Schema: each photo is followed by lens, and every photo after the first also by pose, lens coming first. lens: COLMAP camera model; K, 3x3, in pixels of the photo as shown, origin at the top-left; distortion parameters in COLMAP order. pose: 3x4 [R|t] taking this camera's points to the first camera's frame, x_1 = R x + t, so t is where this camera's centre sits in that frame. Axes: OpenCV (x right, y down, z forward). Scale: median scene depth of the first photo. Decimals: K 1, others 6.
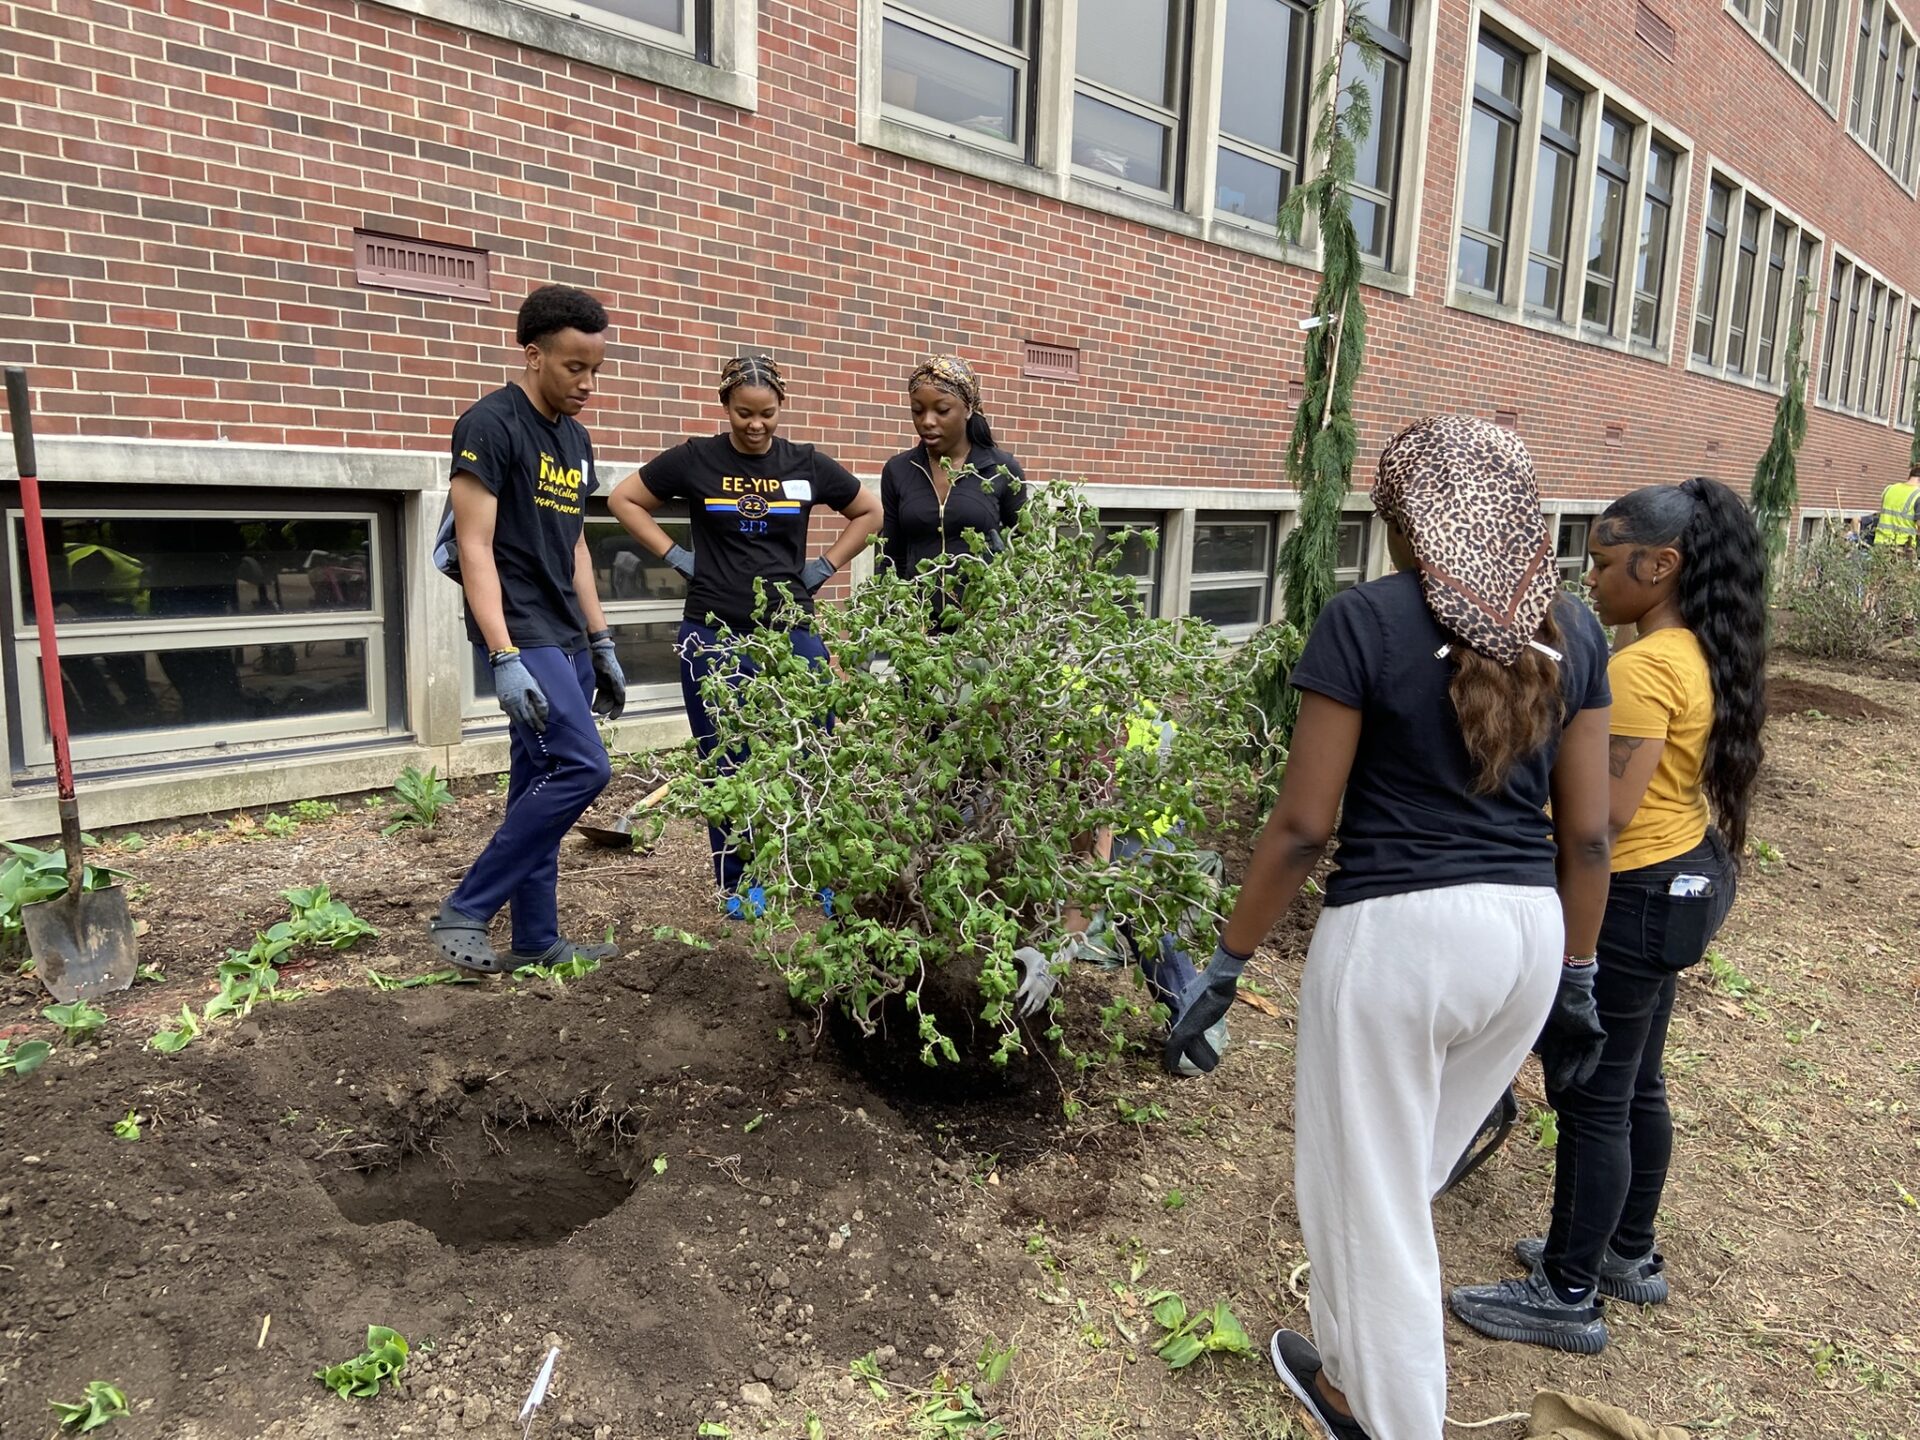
lens RADIAL K [[1521.8, 0, 998.2], [0, 1521.8, 717.9], [0, 0, 1]] dist [0.092376, -0.139821]
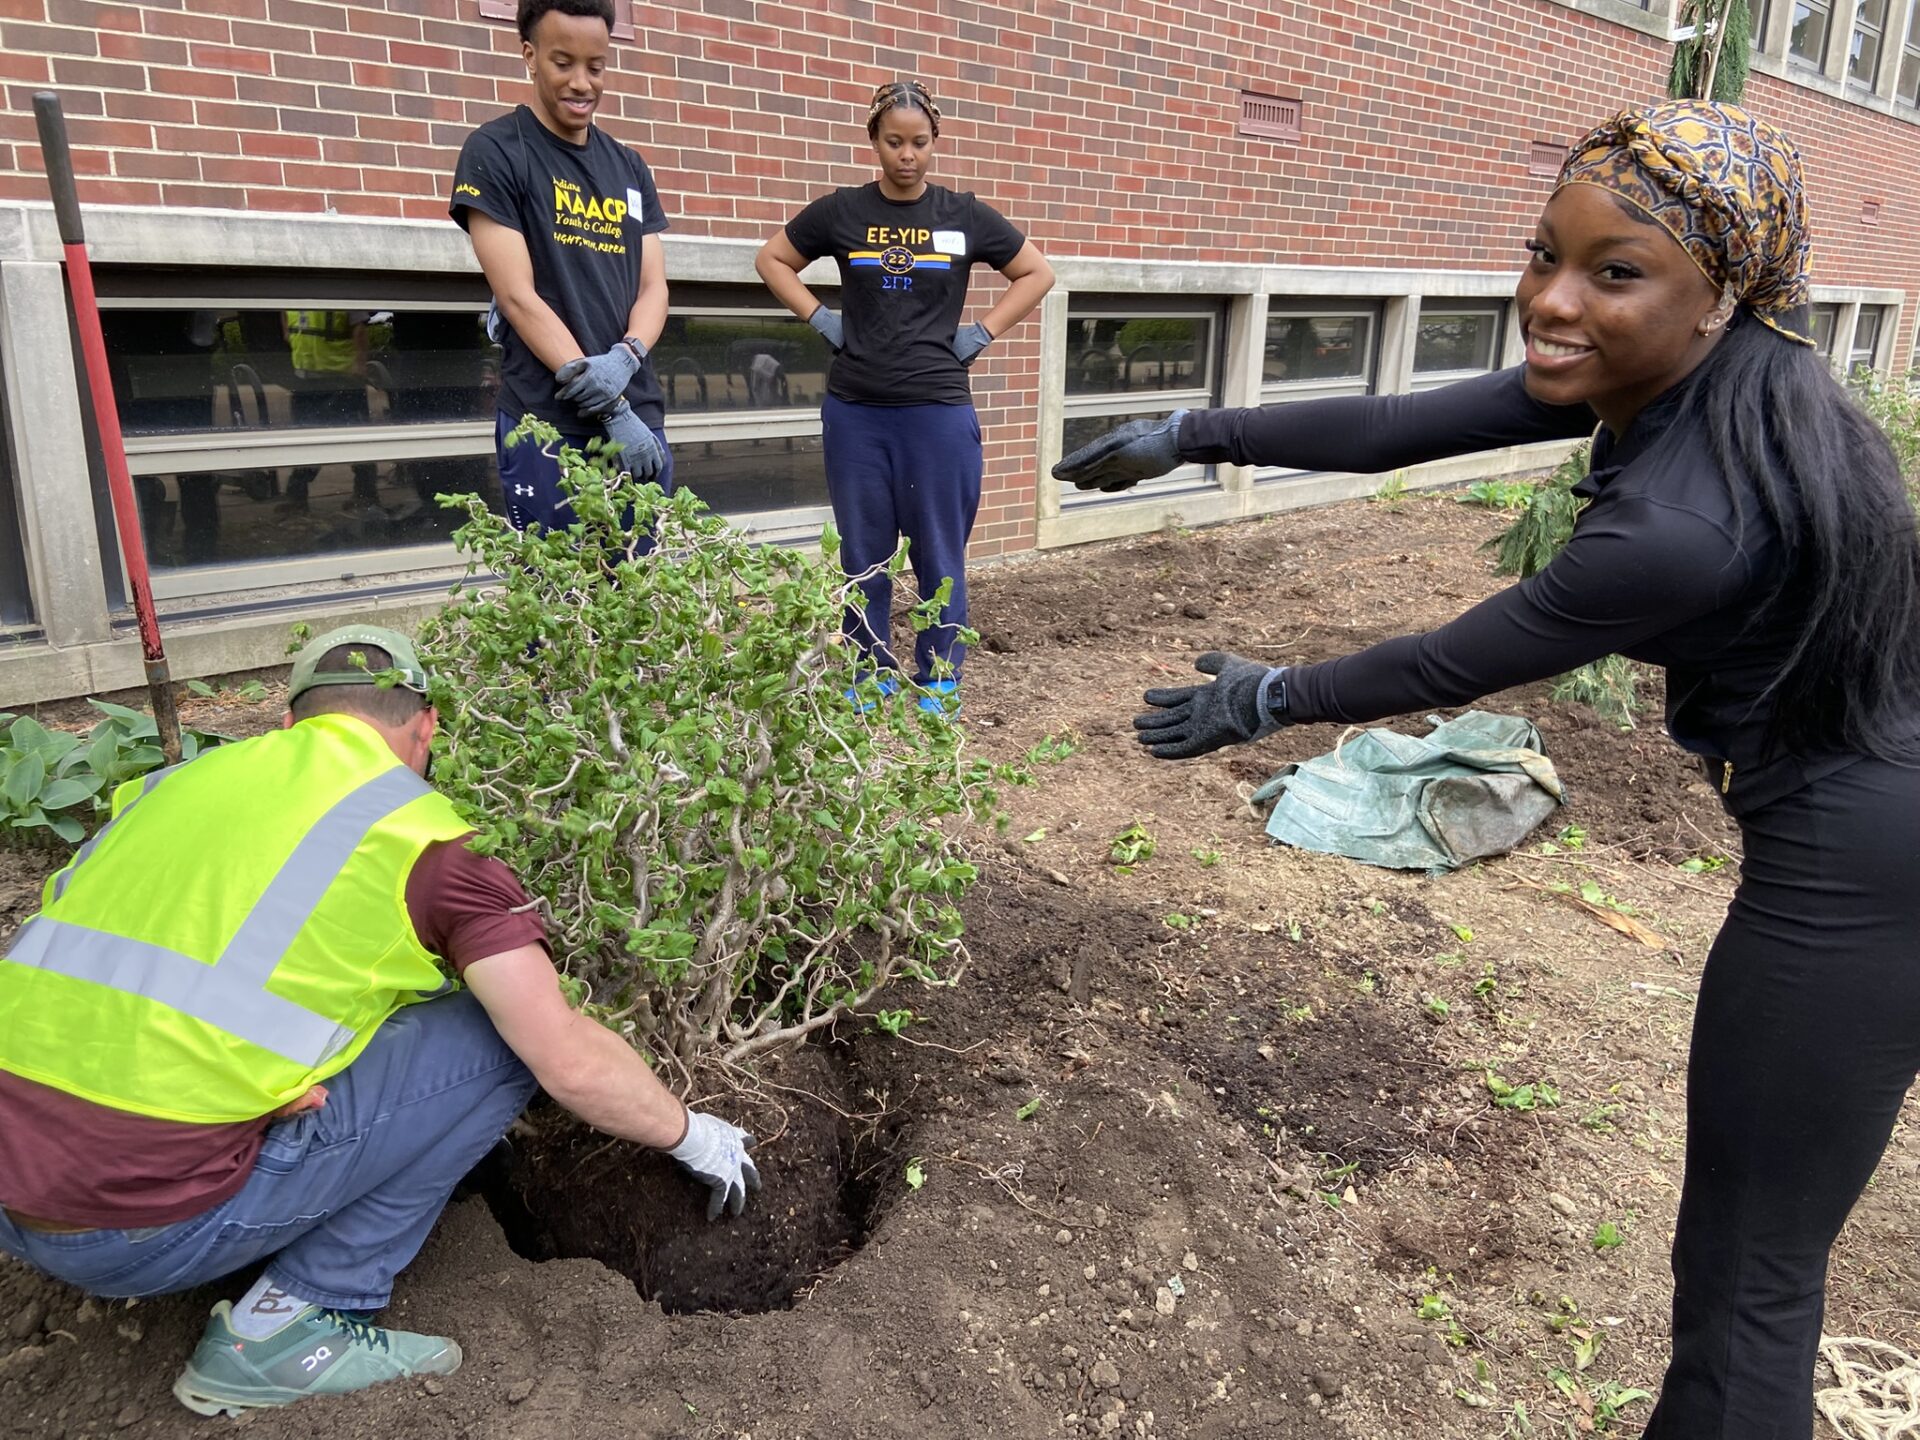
lens RADIAL K [[1455.6, 0, 957.2], [0, 1455.6, 695.2], [0, 0, 1]] dist [0.092762, -0.136798]
pose [[0.996037, 0.013474, -0.087910, -0.088331], [-0.003084, 0.993096, 0.117264, -0.014974], [0.088884, -0.116528, 0.989202, 0.202892]]
